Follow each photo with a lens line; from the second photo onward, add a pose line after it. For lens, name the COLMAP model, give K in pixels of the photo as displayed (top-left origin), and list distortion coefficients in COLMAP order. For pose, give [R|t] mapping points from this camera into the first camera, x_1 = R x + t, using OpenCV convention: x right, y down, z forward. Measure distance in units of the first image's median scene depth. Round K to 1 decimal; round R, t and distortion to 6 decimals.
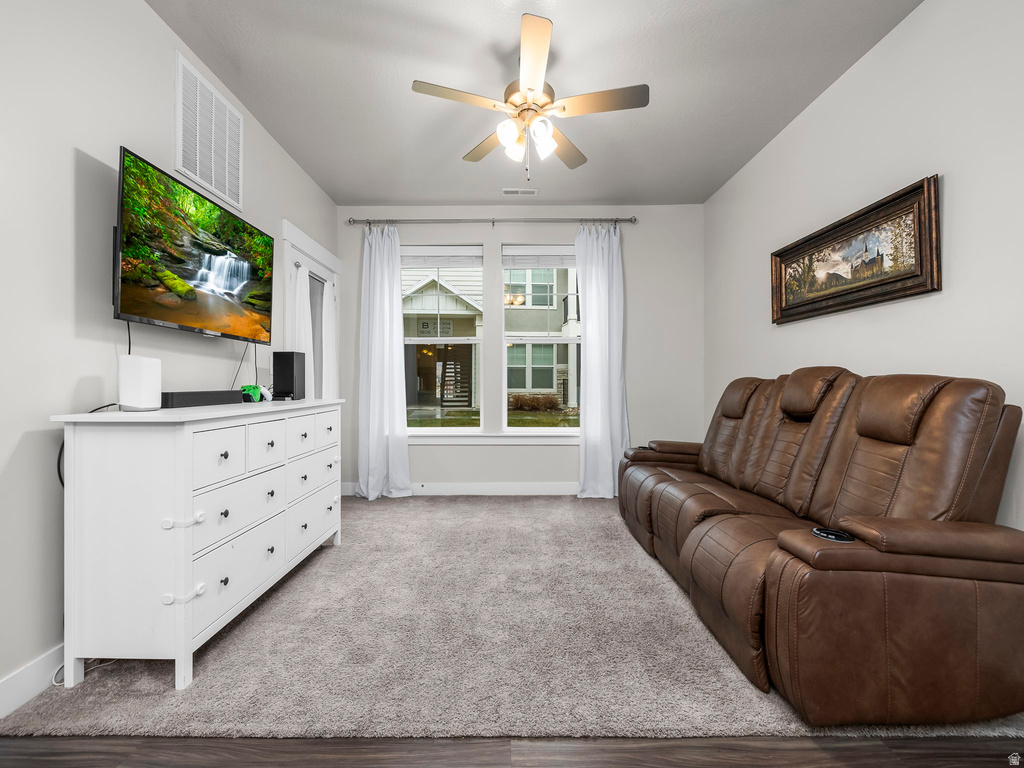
lens RADIAL K [[431.1, 0, 506.7], [0, 431.1, 386.6], [0, 0, 1]] dist [-0.000861, -0.000273]
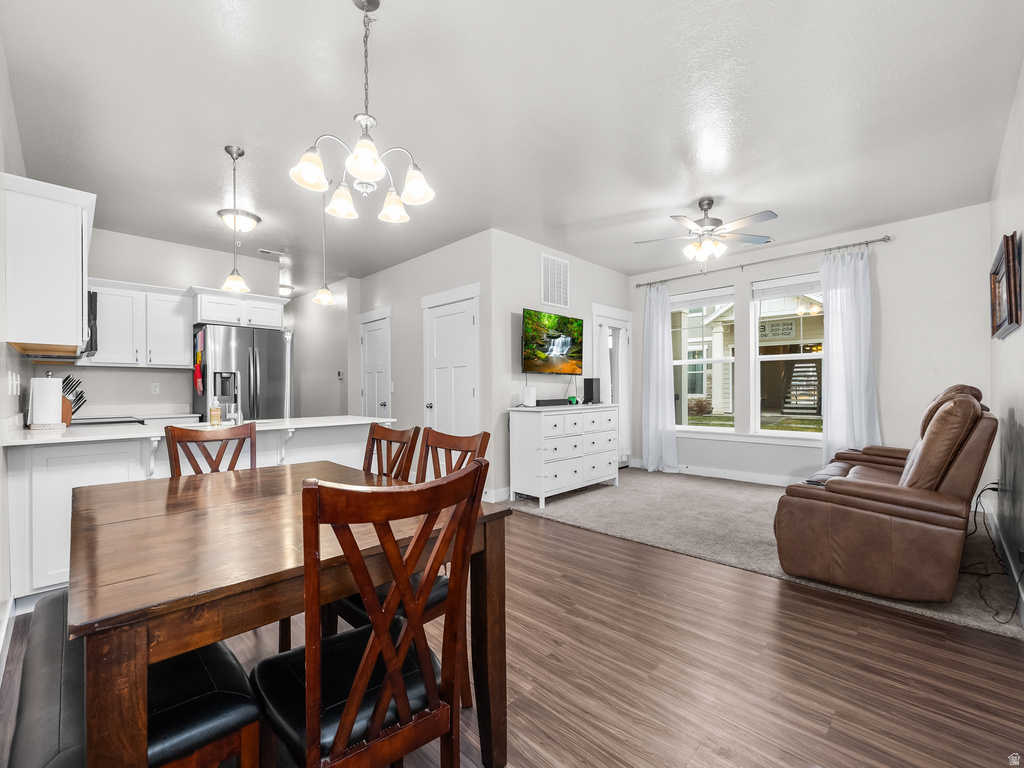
lens RADIAL K [[442.4, 0, 506.6], [0, 442.4, 387.1], [0, 0, 1]] dist [-0.000465, -0.000075]
pose [[0.715294, -0.008890, -0.698767, 0.721937], [0.003659, 0.999953, -0.008976, -0.032255], [0.698814, 0.003864, 0.715293, -0.797059]]
